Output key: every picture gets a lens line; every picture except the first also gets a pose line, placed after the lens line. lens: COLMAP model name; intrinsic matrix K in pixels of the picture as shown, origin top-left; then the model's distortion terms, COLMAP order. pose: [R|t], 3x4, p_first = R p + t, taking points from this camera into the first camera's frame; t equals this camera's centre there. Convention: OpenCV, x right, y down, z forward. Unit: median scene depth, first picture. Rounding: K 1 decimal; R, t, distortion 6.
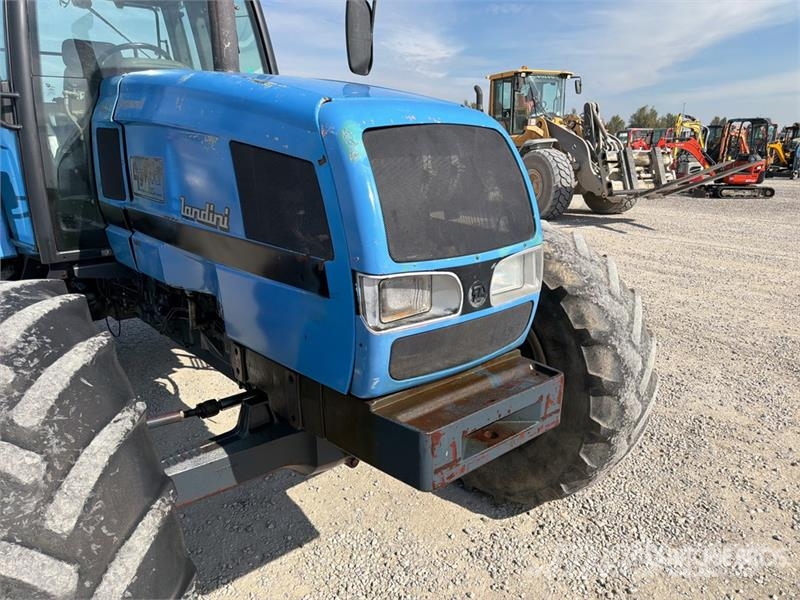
lens RADIAL K [[581.7, 0, 399.4], [0, 581.7, 293.4], [0, 0, 1]] dist [0.028343, -0.047844]
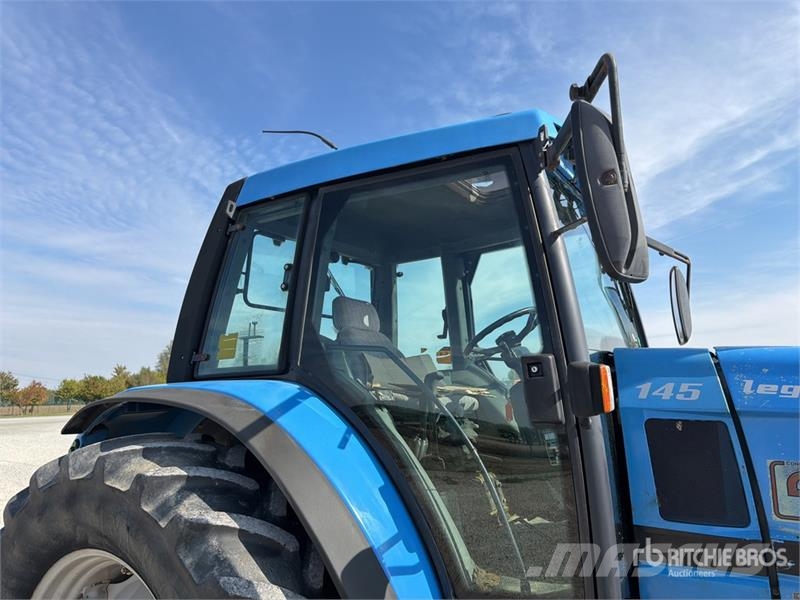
lens RADIAL K [[567.1, 0, 401.7], [0, 567.1, 292.9], [0, 0, 1]] dist [0.031391, -0.054495]
pose [[0.951365, 0.046030, 0.304609, -1.196230], [0.084772, 0.911487, -0.402498, -0.198622], [-0.296174, 0.408745, 0.863255, 0.502751]]
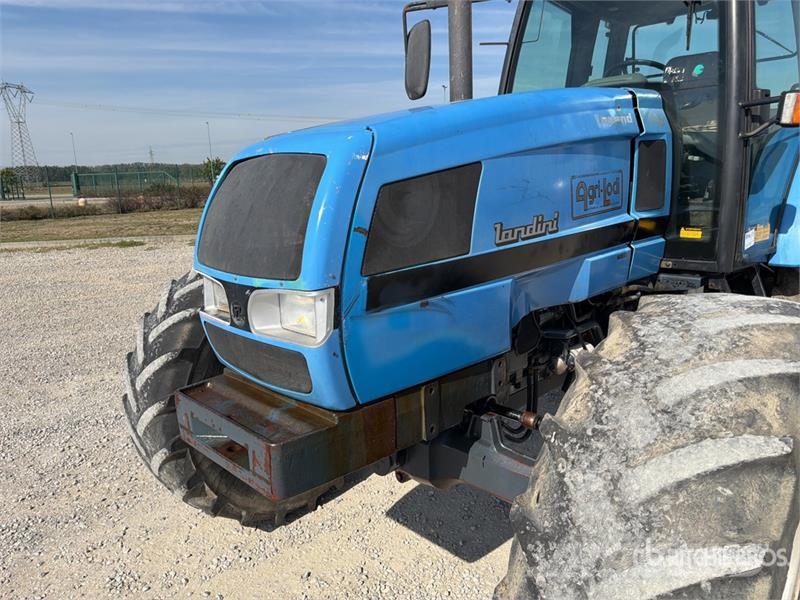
lens RADIAL K [[565.5, 0, 395.8], [0, 565.5, 291.4], [0, 0, 1]] dist [0.077170, -0.100232]
pose [[0.080340, 0.210230, -0.974345, 0.795537], [-0.212011, 0.958742, 0.189382, -0.204365], [0.973959, 0.191357, 0.121597, 0.778843]]
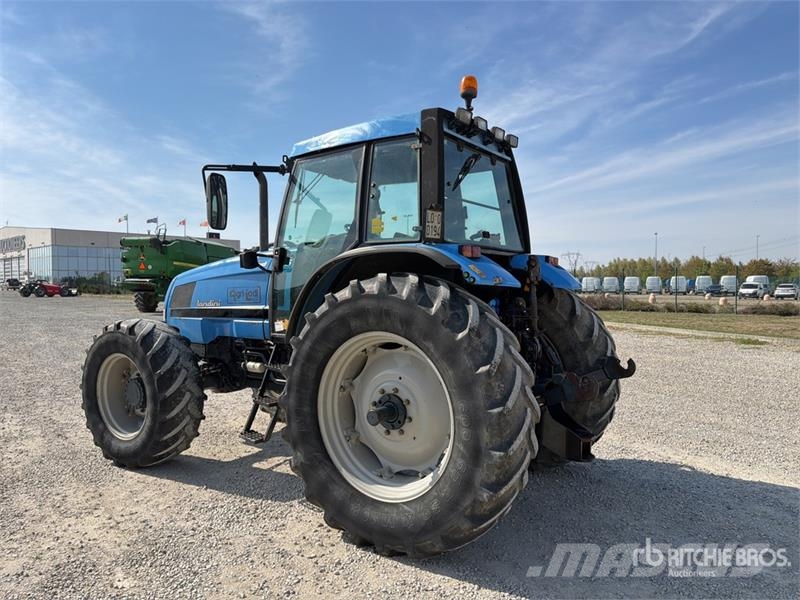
lens RADIAL K [[553.2, 0, 412.0], [0, 553.2, 302.1], [0, 0, 1]] dist [0.092272, -0.041374]
pose [[-0.959265, 0.021125, -0.281715, -0.206712], [-0.057310, 0.961914, 0.267275, -0.906861], [0.276632, 0.272533, -0.921521, 3.631354]]
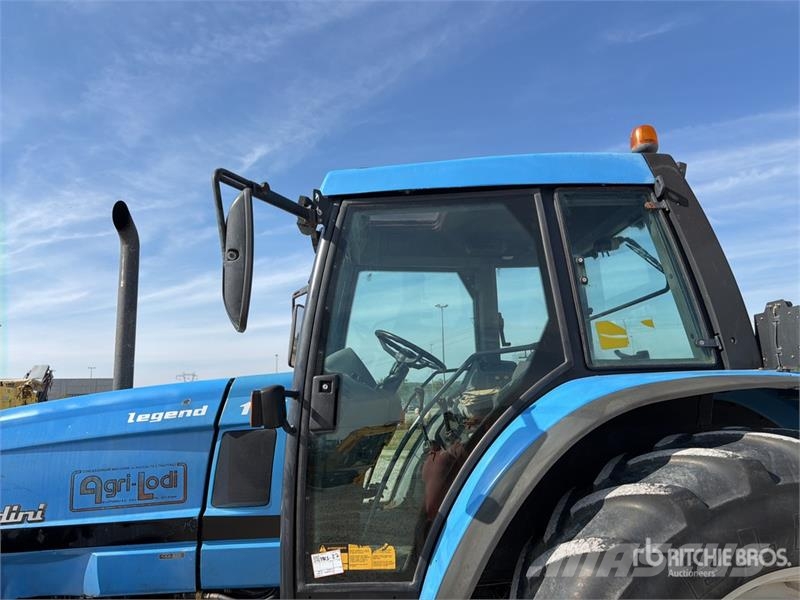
lens RADIAL K [[566.9, 0, 398.4], [0, 566.9, 302.0], [0, 0, 1]] dist [0.041272, -0.044685]
pose [[-0.604654, -0.102840, -0.789821, 0.372217], [-0.154593, 0.987925, -0.010285, -0.652374], [0.781342, 0.115882, -0.613251, 2.197948]]
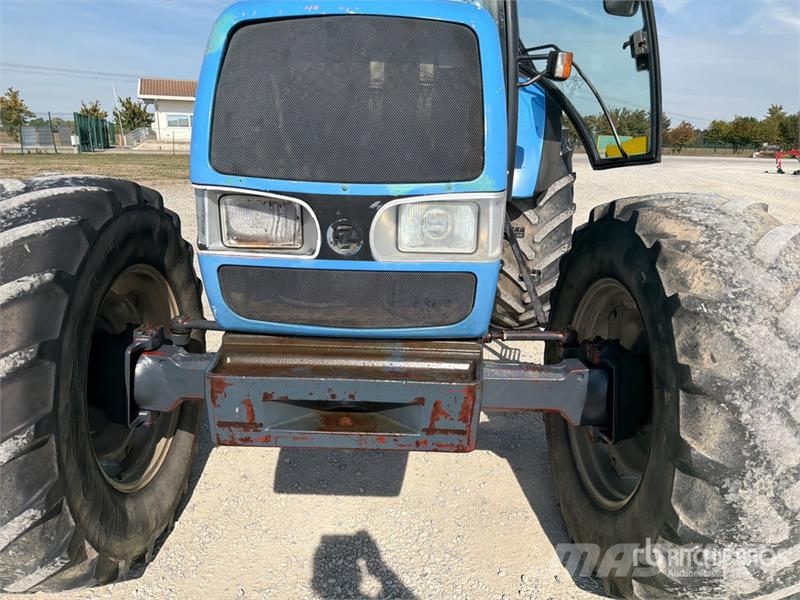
lens RADIAL K [[570.0, 0, 398.8], [0, 570.0, 304.2], [0, 0, 1]] dist [0.035591, -0.052500]
pose [[0.746218, 0.217192, -0.629275, 0.458018], [-0.197142, 0.974978, 0.102731, -0.005206], [0.635842, 0.047397, 0.770363, 0.320933]]
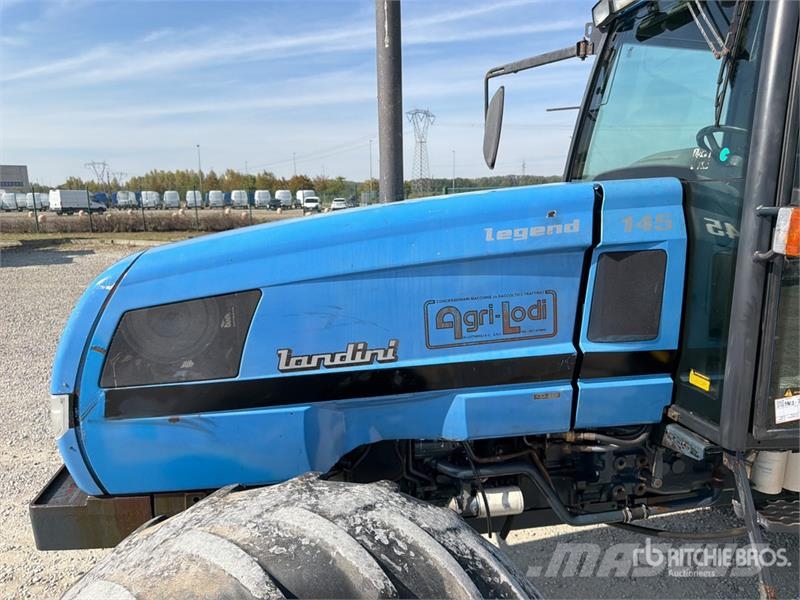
lens RADIAL K [[565.5, 0, 395.8], [0, 565.5, 291.4], [0, 0, 1]] dist [0.077170, -0.100232]
pose [[-0.506928, 0.165208, -0.846008, 0.579546], [-0.187489, 0.936831, 0.295288, -0.511320], [0.841351, 0.308307, -0.443932, 1.451809]]
